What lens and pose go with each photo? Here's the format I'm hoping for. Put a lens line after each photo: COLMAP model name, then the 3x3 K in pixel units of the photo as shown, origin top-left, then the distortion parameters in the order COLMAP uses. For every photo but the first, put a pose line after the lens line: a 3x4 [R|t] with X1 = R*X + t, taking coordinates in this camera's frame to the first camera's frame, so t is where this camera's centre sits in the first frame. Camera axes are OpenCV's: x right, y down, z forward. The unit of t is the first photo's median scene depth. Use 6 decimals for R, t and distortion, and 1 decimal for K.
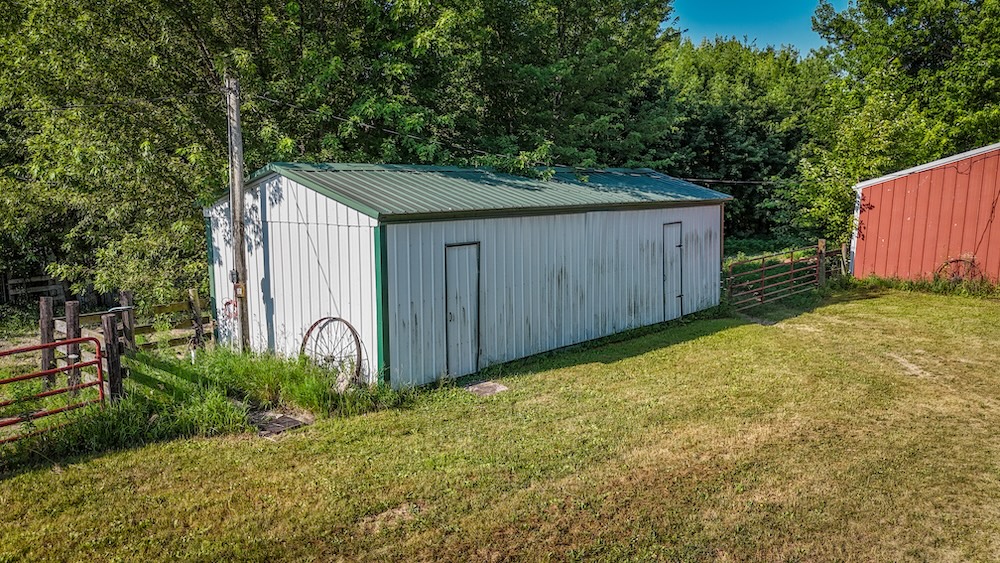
lens RADIAL K [[683.0, 0, 500.0], [0, 683.0, 281.5], [0, 0, 1]] dist [0.087899, 0.000231]
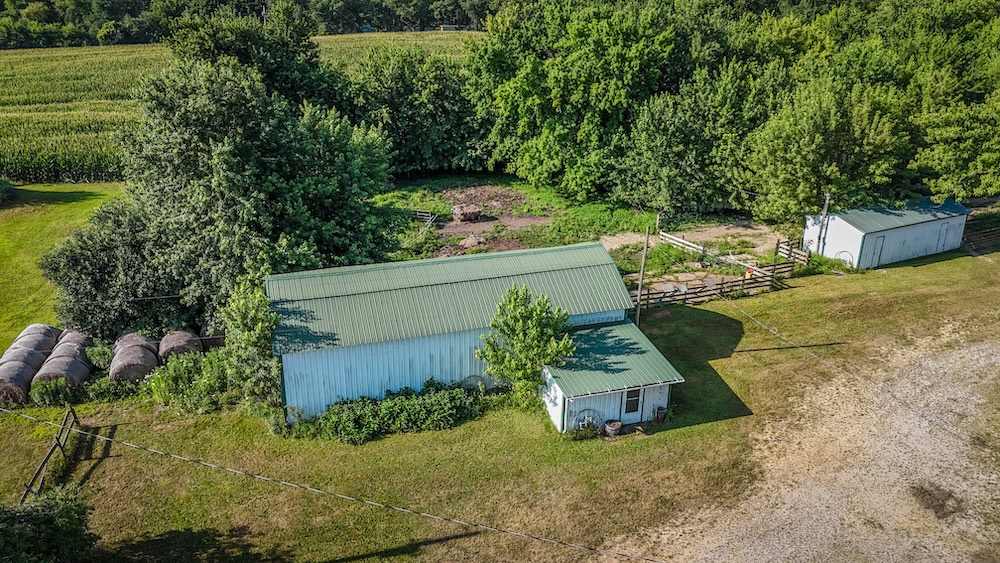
lens RADIAL K [[733.4, 0, 500.0], [0, 733.4, 281.5], [0, 0, 1]] dist [-0.000022, -0.000386]
pose [[0.939577, 0.137276, -0.313609, -0.775622], [-0.051711, 0.962480, 0.266380, -0.837166], [0.338410, -0.234067, 0.911423, -3.799198]]
